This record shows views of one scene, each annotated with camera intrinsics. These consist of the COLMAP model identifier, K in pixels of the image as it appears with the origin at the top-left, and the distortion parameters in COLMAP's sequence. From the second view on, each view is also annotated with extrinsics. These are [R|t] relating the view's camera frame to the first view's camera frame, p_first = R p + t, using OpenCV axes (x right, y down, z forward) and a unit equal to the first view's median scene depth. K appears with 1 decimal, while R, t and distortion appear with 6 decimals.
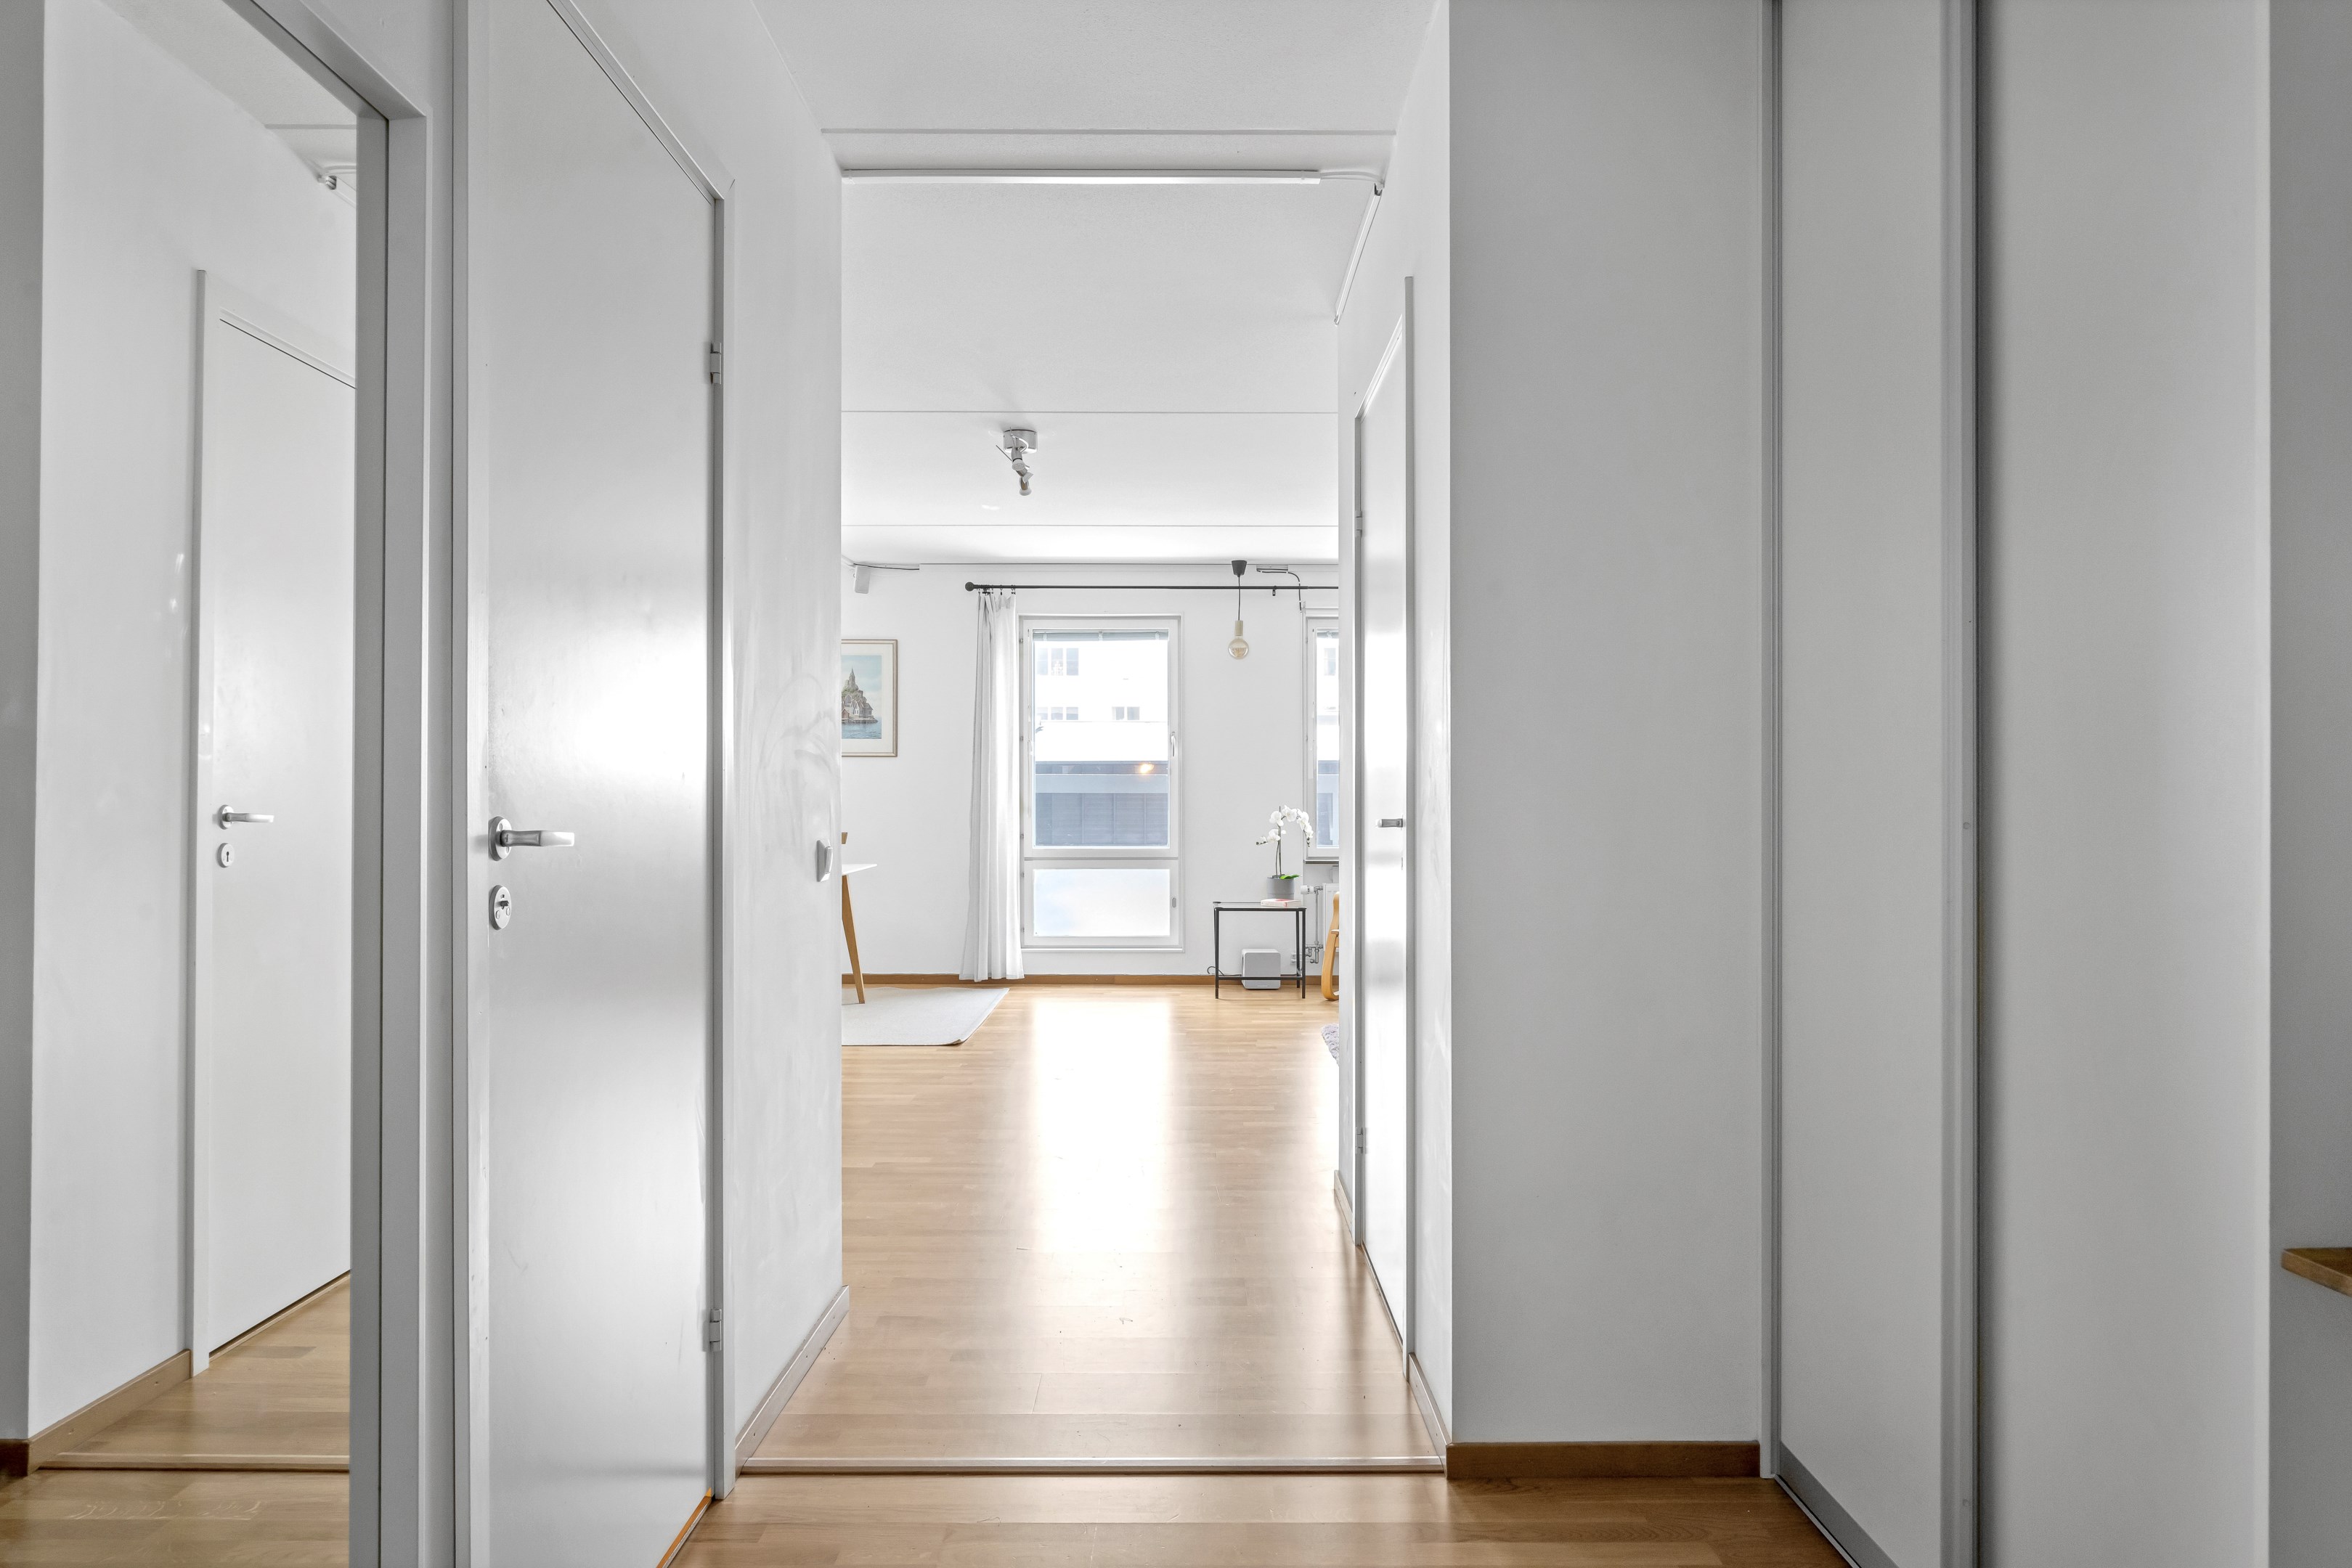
lens RADIAL K [[1602.4, 0, 1191.2], [0, 1602.4, 771.0], [0, 0, 1]] dist [-0.006148, 0.004057]
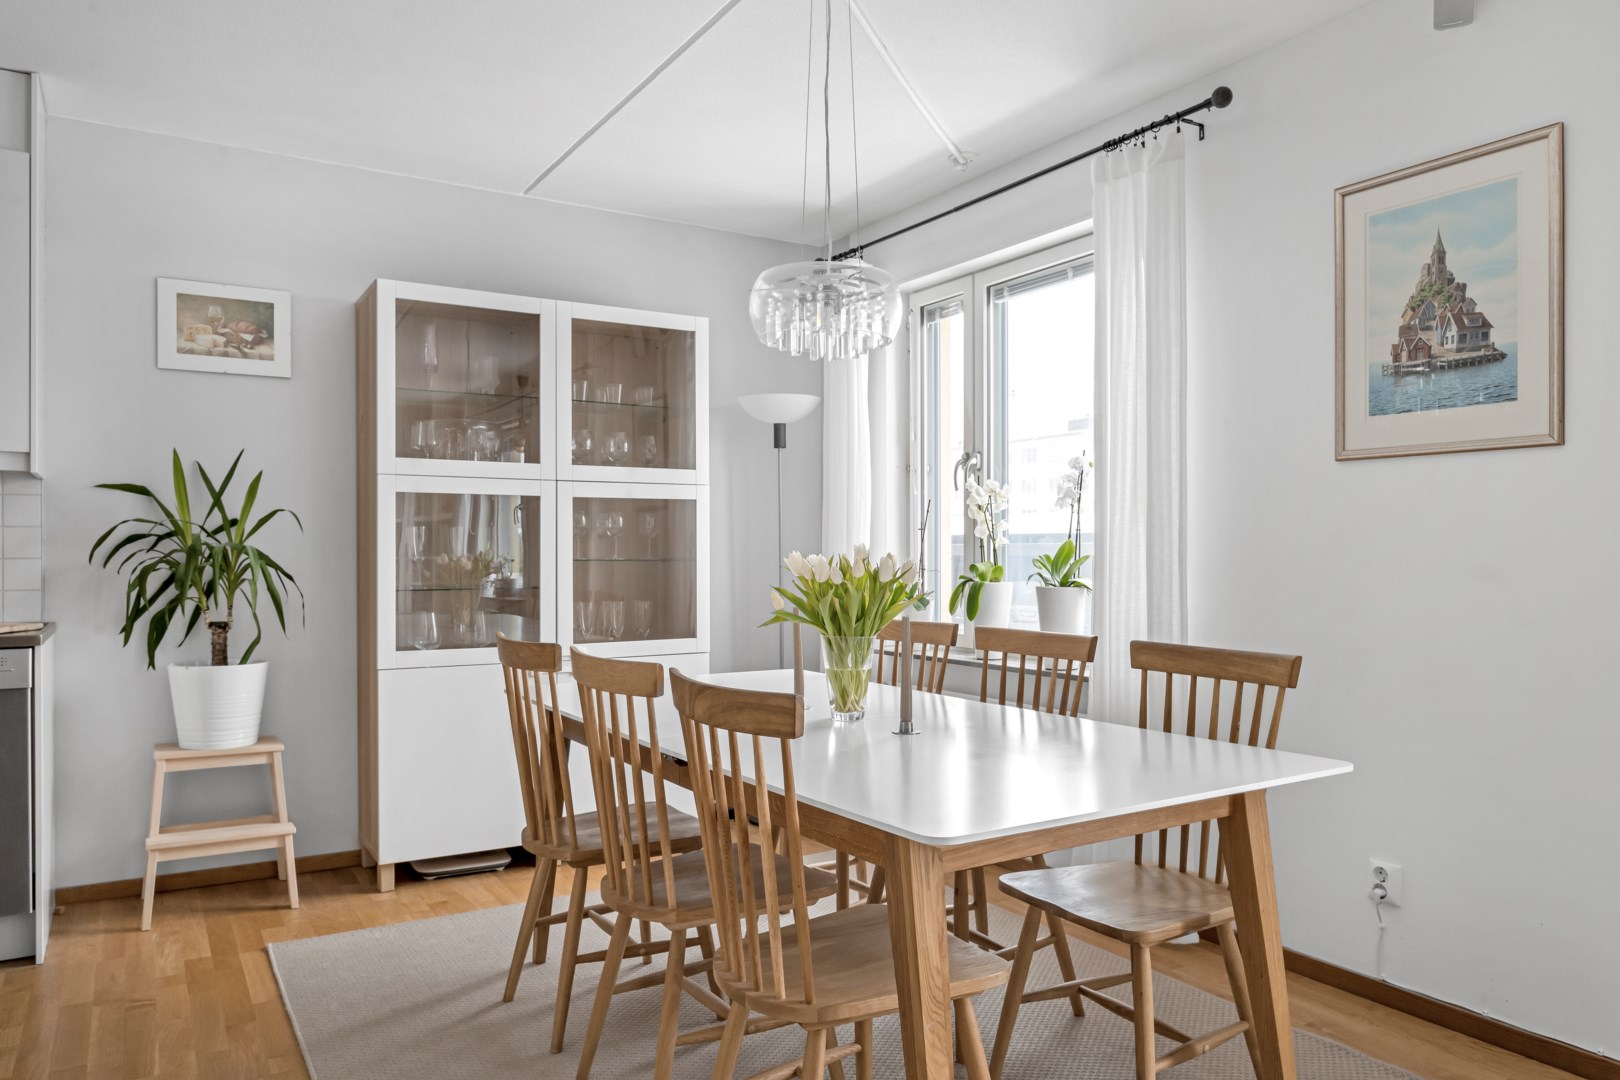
lens RADIAL K [[1103.9, 0, 810.4], [0, 1103.9, 557.0], [0, 0, 1]] dist [-0.006148, 0.004057]
pose [[0.510645, 0.005232, -0.859776, -0.056223], [0.011469, 0.999851, 0.012896, 0.011379], [0.859715, -0.016446, 0.510509, 0.731032]]
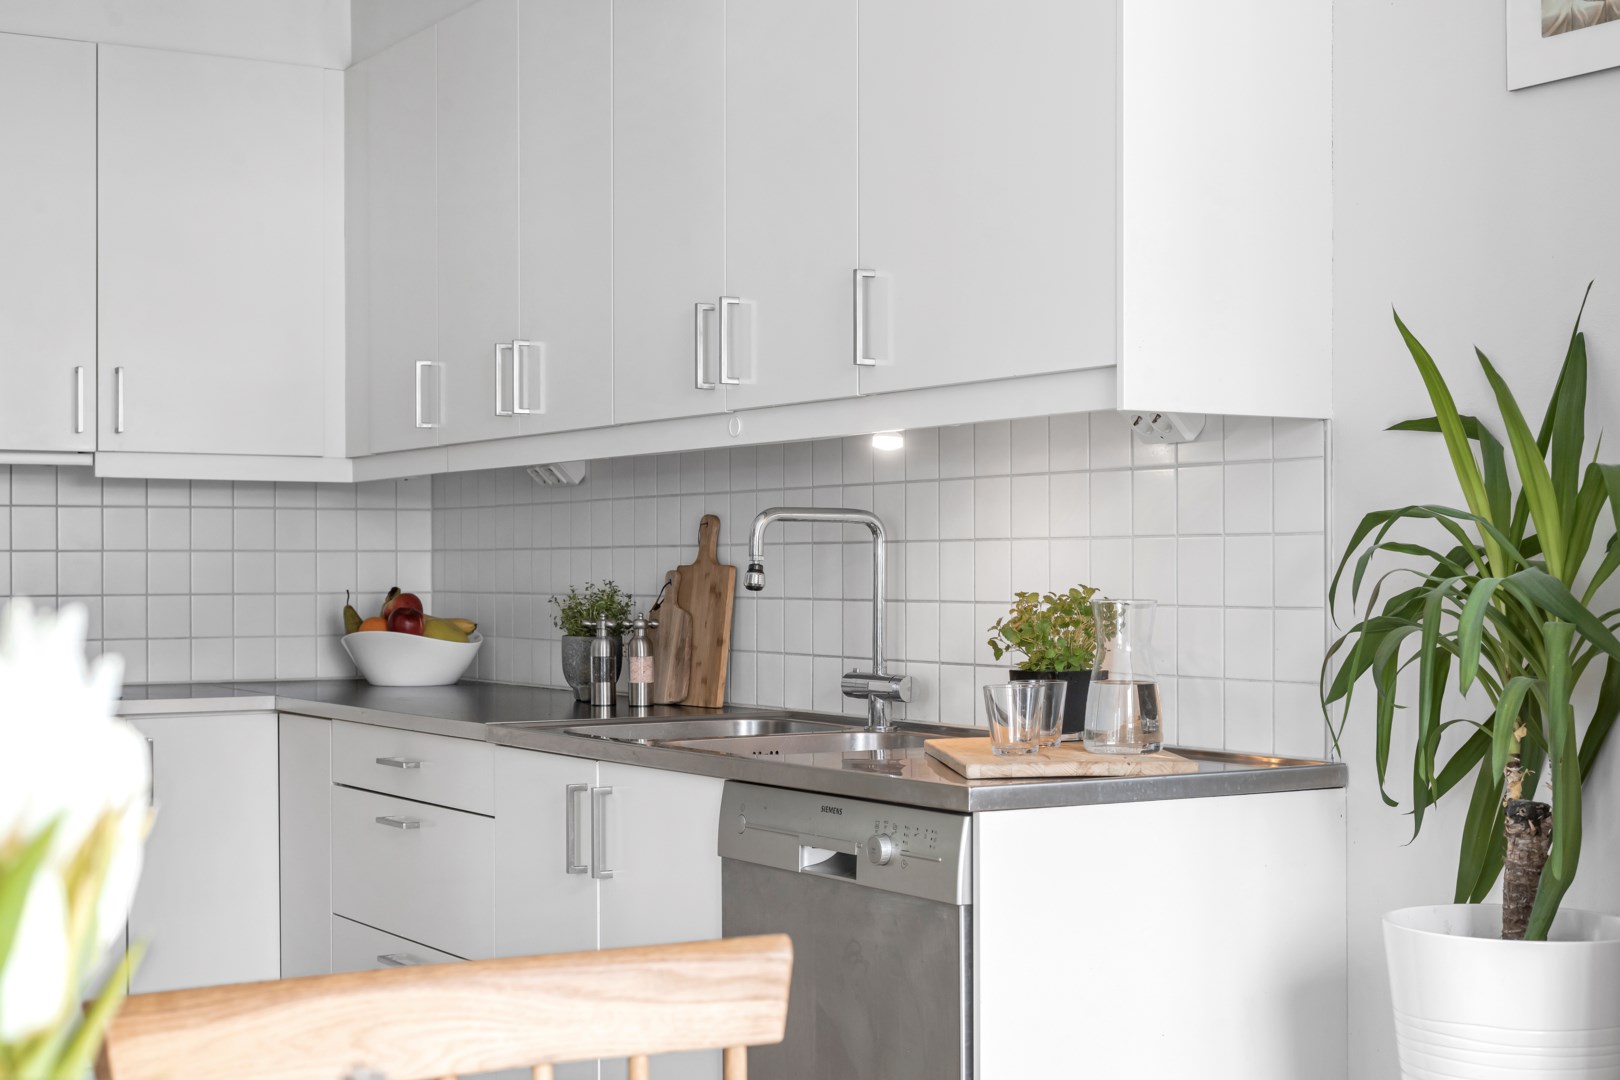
lens RADIAL K [[2440.2, 0, 816.2], [0, 2440.2, 541.3], [0, 0, 1]] dist [0.013603, 0.000000]
pose [[-0.867383, -0.000665, -0.497641, -0.269787], [0.011594, 0.999701, -0.021544, 0.010777], [0.497506, -0.024457, -0.867115, 0.954055]]
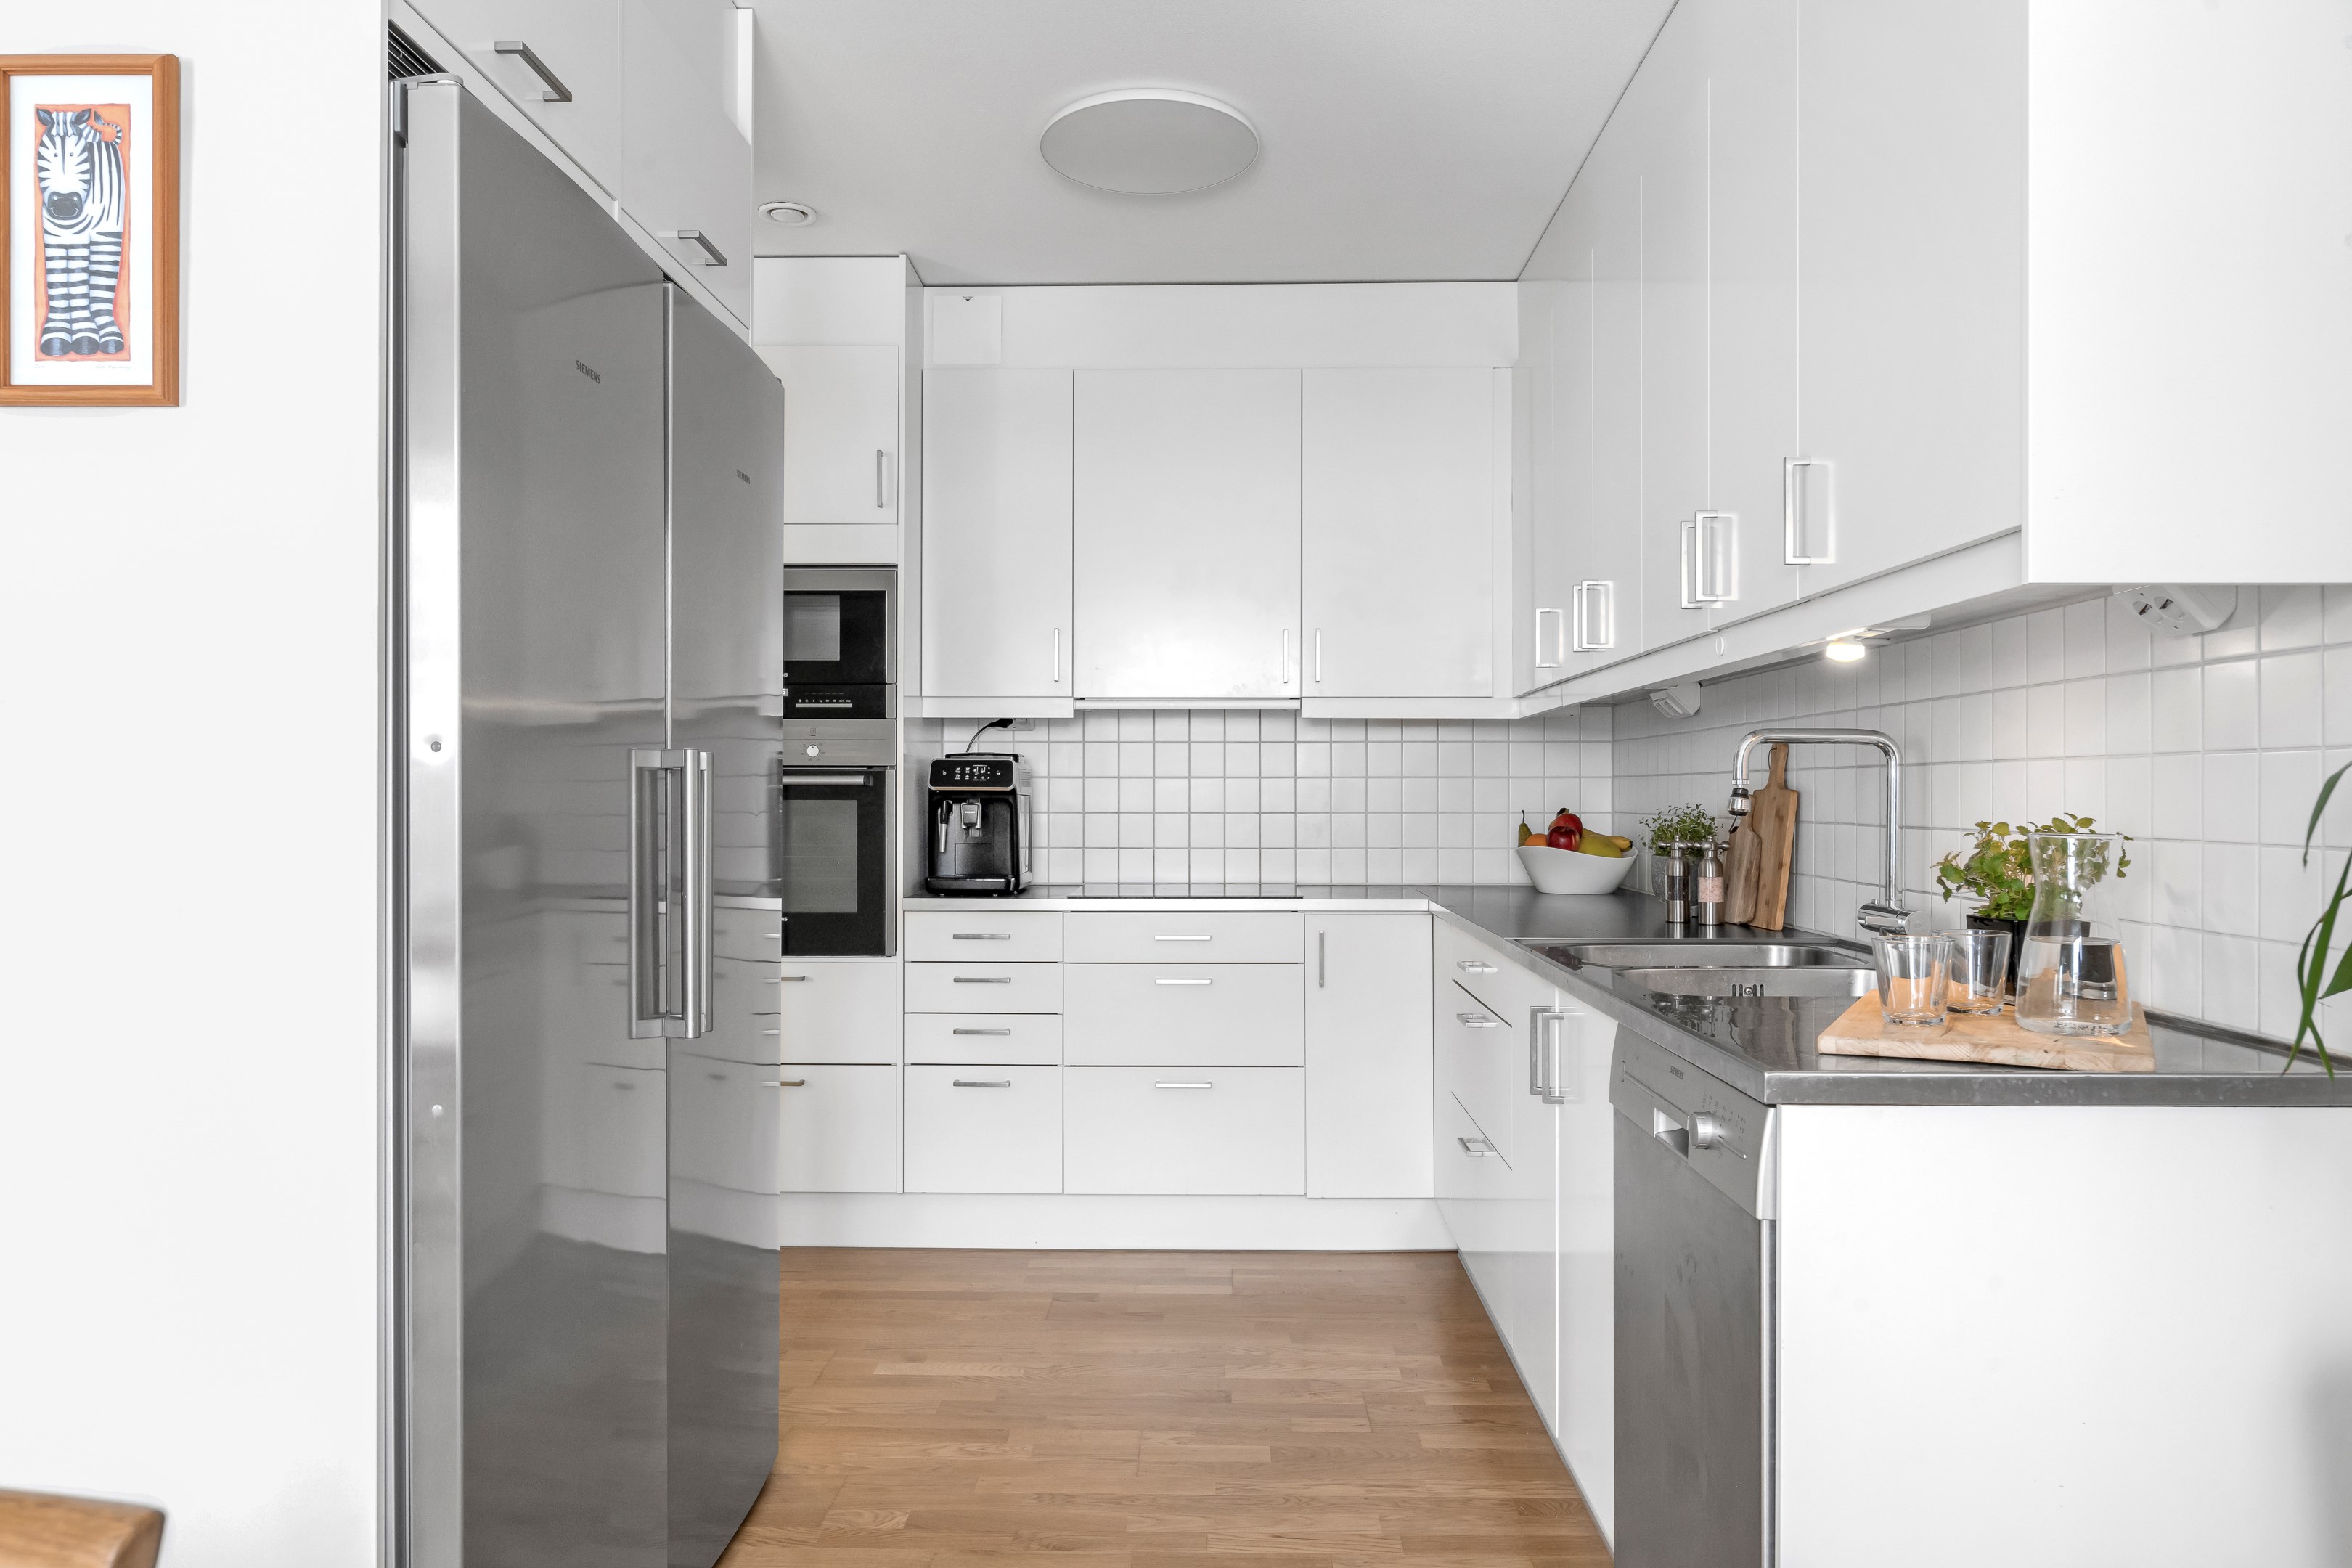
lens RADIAL K [[1660.9, 0, 1159.1], [0, 1660.9, 781.0], [0, 0, 1]] dist [-0.011891, 0.004232]
pose [[-0.998254, 0.002156, 0.059026, -0.386315], [0.000926, 0.999782, -0.020862, 0.010016], [-0.059058, -0.020771, -0.998038, 0.866156]]
